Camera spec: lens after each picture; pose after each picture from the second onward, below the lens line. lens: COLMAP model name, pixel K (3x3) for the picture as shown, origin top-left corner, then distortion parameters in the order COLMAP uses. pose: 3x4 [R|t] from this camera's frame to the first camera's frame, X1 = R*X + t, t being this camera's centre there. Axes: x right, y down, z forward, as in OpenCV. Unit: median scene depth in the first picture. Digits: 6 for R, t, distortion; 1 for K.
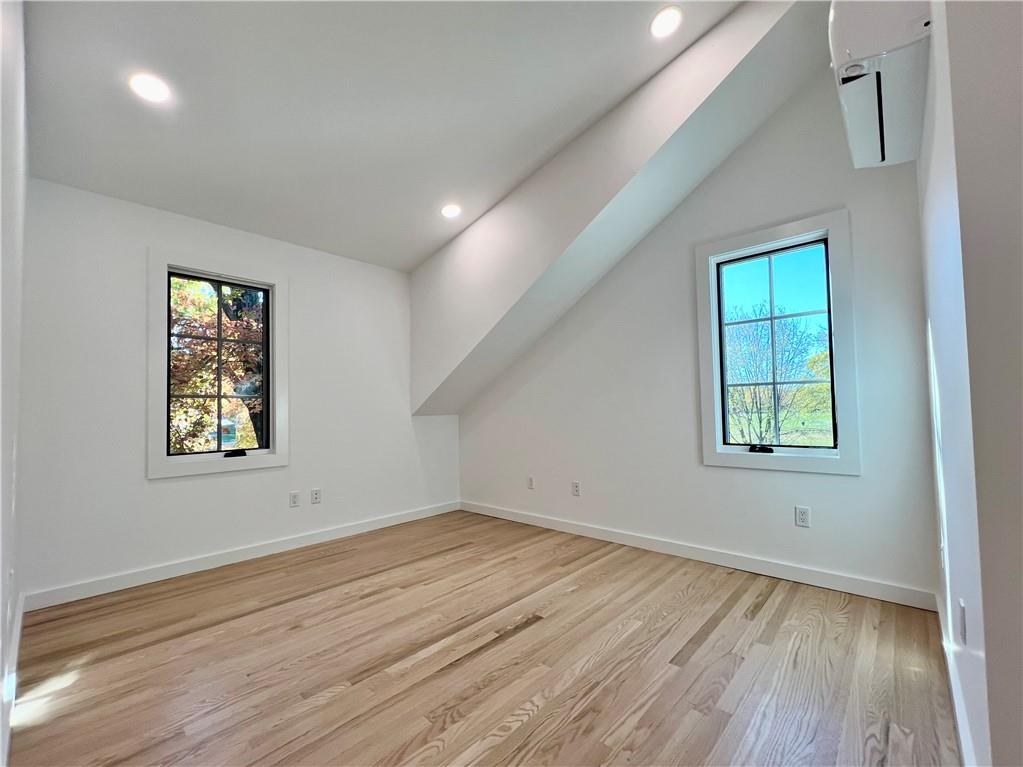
lens RADIAL K [[407.7, 0, 507.4], [0, 407.7, 390.5], [0, 0, 1]] dist [0.002723, -0.001047]
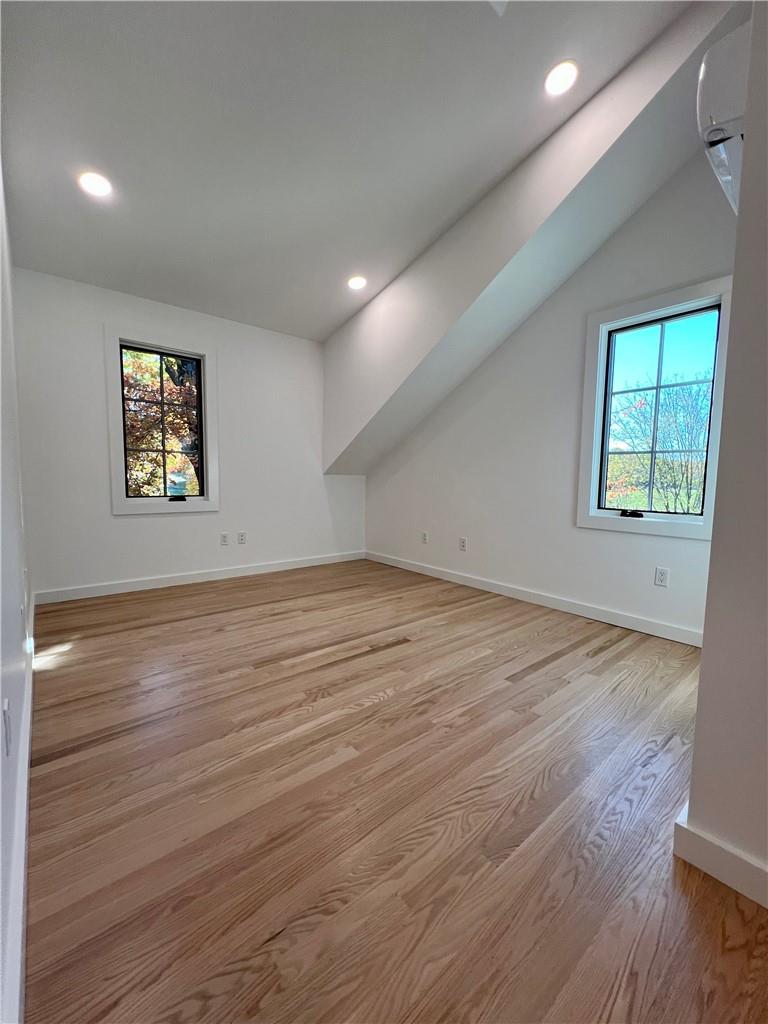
lens RADIAL K [[408.1, 0, 394.2], [0, 408.1, 508.1], [0, 0, 1]] dist [0.002723, -0.001047]
pose [[0.990171, 0.045444, -0.132276, 0.150971], [-0.029846, 0.992613, 0.117596, 0.022148], [0.136643, -0.112492, 0.984213, -0.128479]]
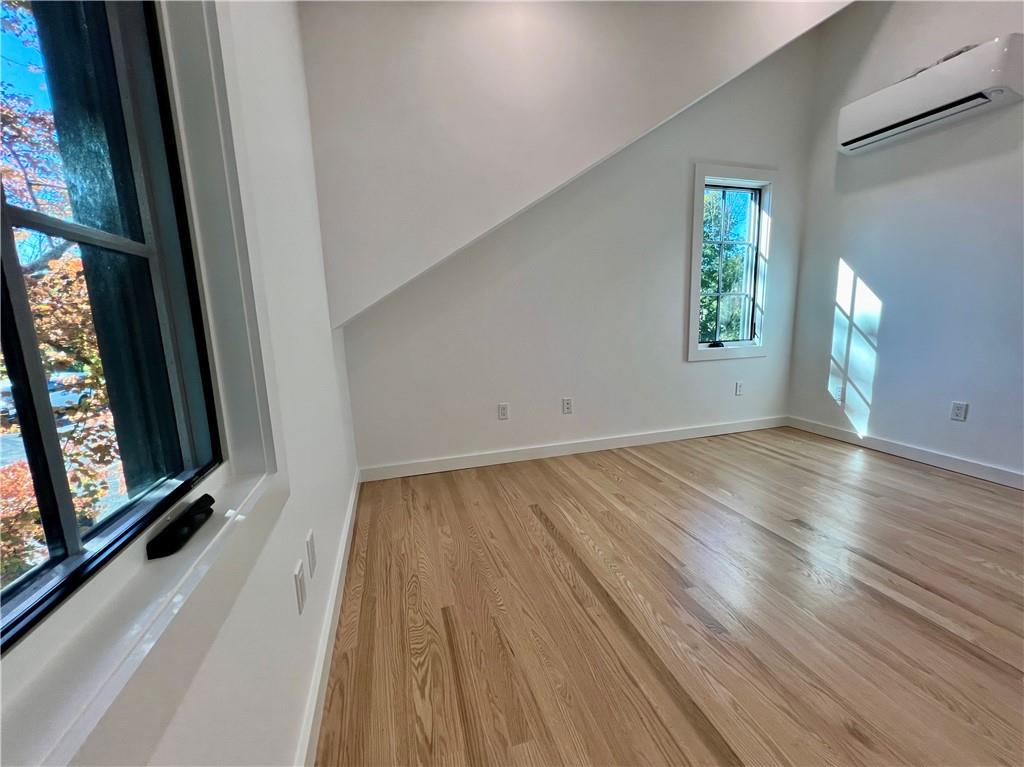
lens RADIAL K [[408.1, 0, 513.2], [0, 408.1, 378.7], [0, 0, 1]] dist [0.002723, -0.001047]
pose [[0.524710, -0.123539, 0.842269, -0.838521], [-0.025689, 0.986665, 0.160721, 0.057545], [-0.850893, -0.105969, 0.514540, 0.864159]]
